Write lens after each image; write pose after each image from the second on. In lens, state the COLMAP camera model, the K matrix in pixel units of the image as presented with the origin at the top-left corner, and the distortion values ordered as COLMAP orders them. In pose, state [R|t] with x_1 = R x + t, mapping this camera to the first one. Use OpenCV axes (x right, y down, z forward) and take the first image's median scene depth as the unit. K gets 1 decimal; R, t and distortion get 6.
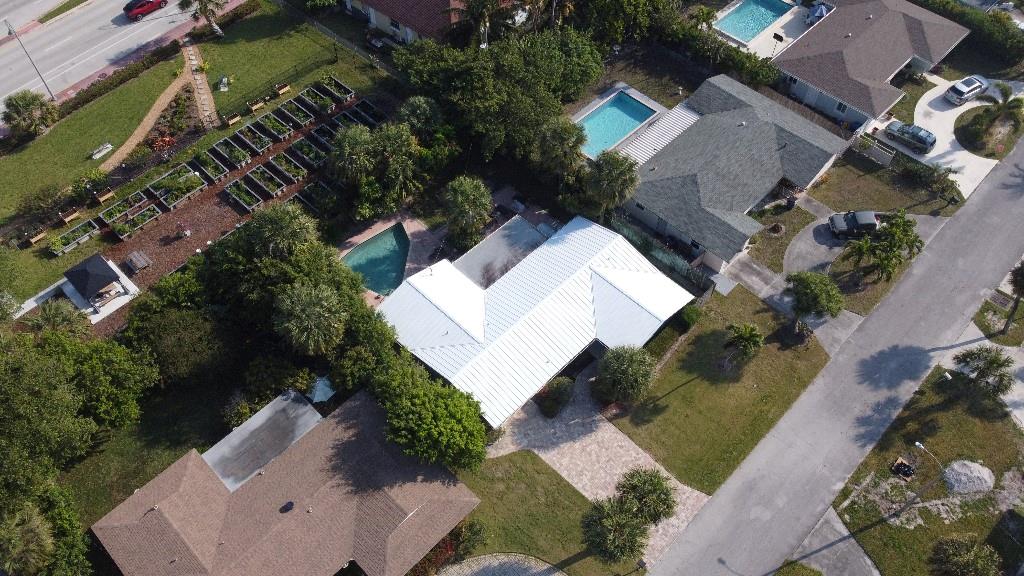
lens RADIAL K [[779.5, 0, 515.3], [0, 779.5, 286.3], [0, 0, 1]] dist [-0.008857, 0.000846]
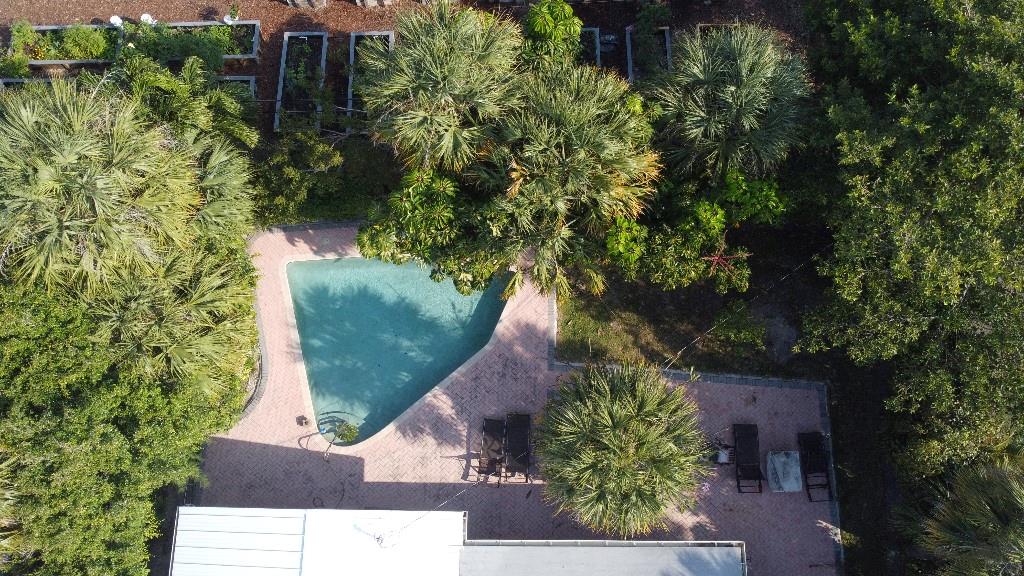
lens RADIAL K [[742.1, 0, 516.5], [0, 742.1, 293.0], [0, 0, 1]] dist [-0.065237, -0.001144]
pose [[0.686303, 0.691645, -0.224978, -0.067358], [-0.566741, 0.702424, 0.430586, -0.251187], [0.455843, -0.168008, 0.874060, 0.737079]]
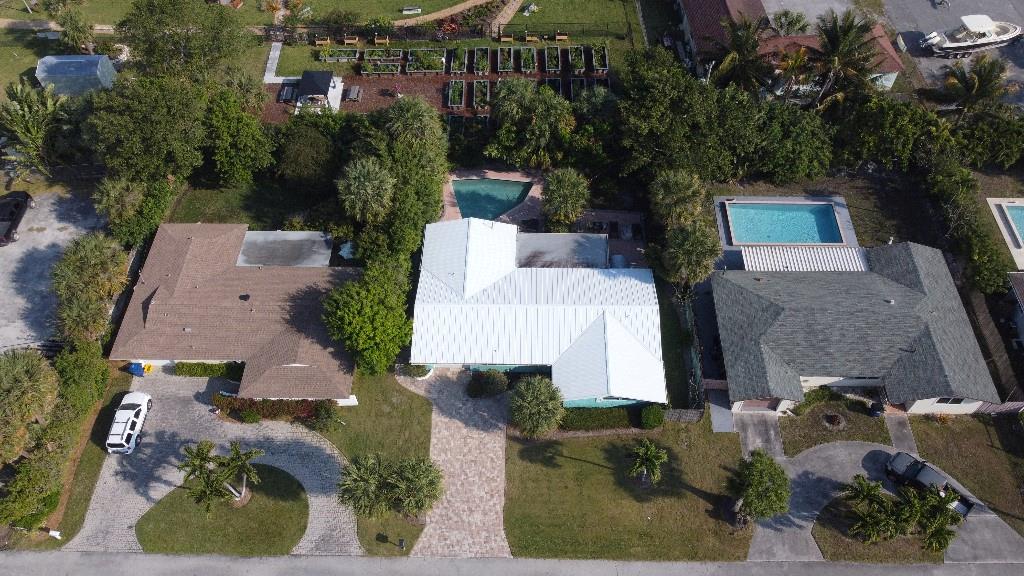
lens RADIAL K [[779.5, 0, 511.7], [0, 779.5, 285.6], [0, 0, 1]] dist [-0.008857, 0.000846]
pose [[0.684187, 0.579607, -0.442656, 0.413858], [-0.577608, 0.801208, 0.156316, -0.129585], [0.445261, 0.148732, 0.882962, 0.080021]]
